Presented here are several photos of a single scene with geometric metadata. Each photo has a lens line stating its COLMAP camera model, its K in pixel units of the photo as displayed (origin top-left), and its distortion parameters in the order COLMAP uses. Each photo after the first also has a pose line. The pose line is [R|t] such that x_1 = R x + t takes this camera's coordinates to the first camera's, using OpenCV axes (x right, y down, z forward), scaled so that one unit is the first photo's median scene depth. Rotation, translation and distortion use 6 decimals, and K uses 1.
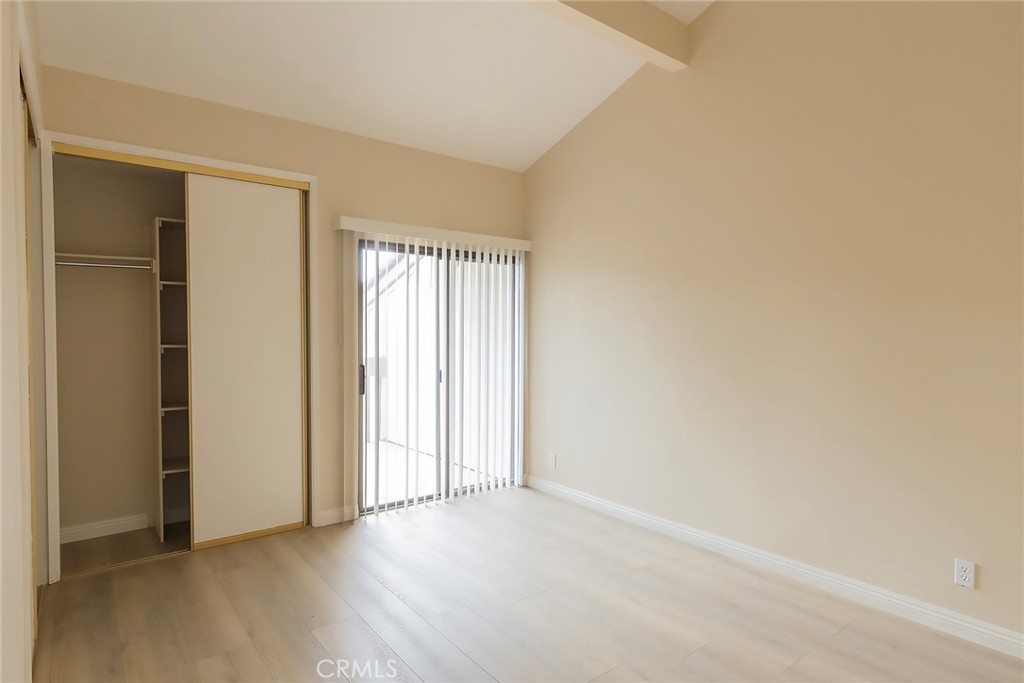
lens RADIAL K [[565.8, 0, 517.8], [0, 565.8, 344.3], [0, 0, 1]] dist [0.006851, -0.000392]
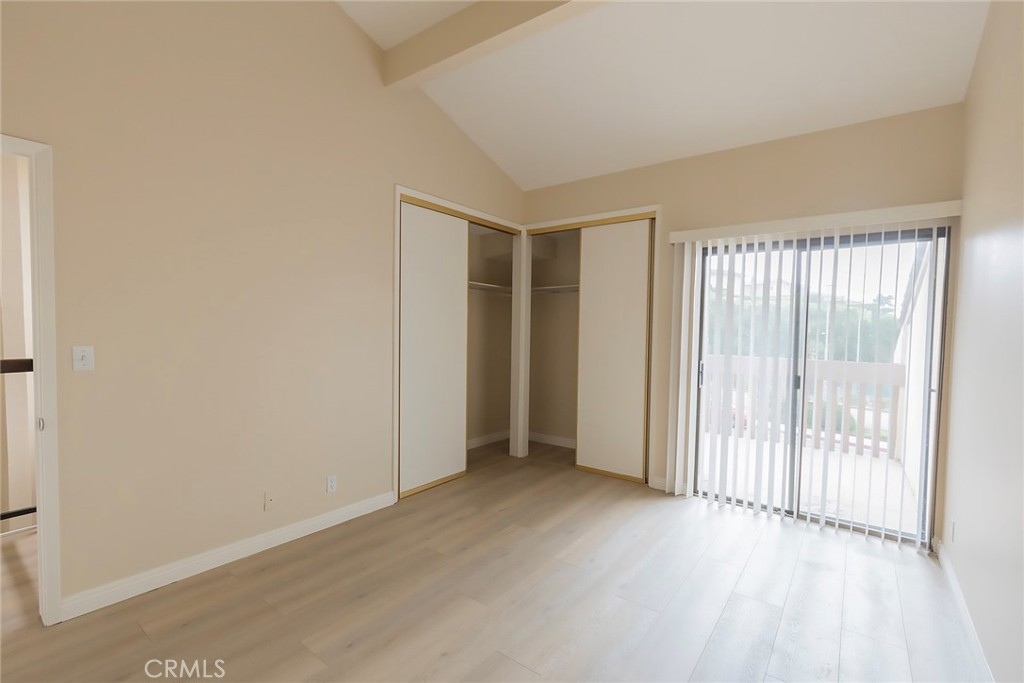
lens RADIAL K [[467.8, 0, 510.3], [0, 467.8, 343.6], [0, 0, 1]] dist [0.003908, 0.000435]
pose [[0.245914, 0.031802, -0.968770, 0.559513], [-0.039754, 0.998952, 0.022702, -0.004013], [0.968476, 0.032929, 0.246921, 0.444458]]
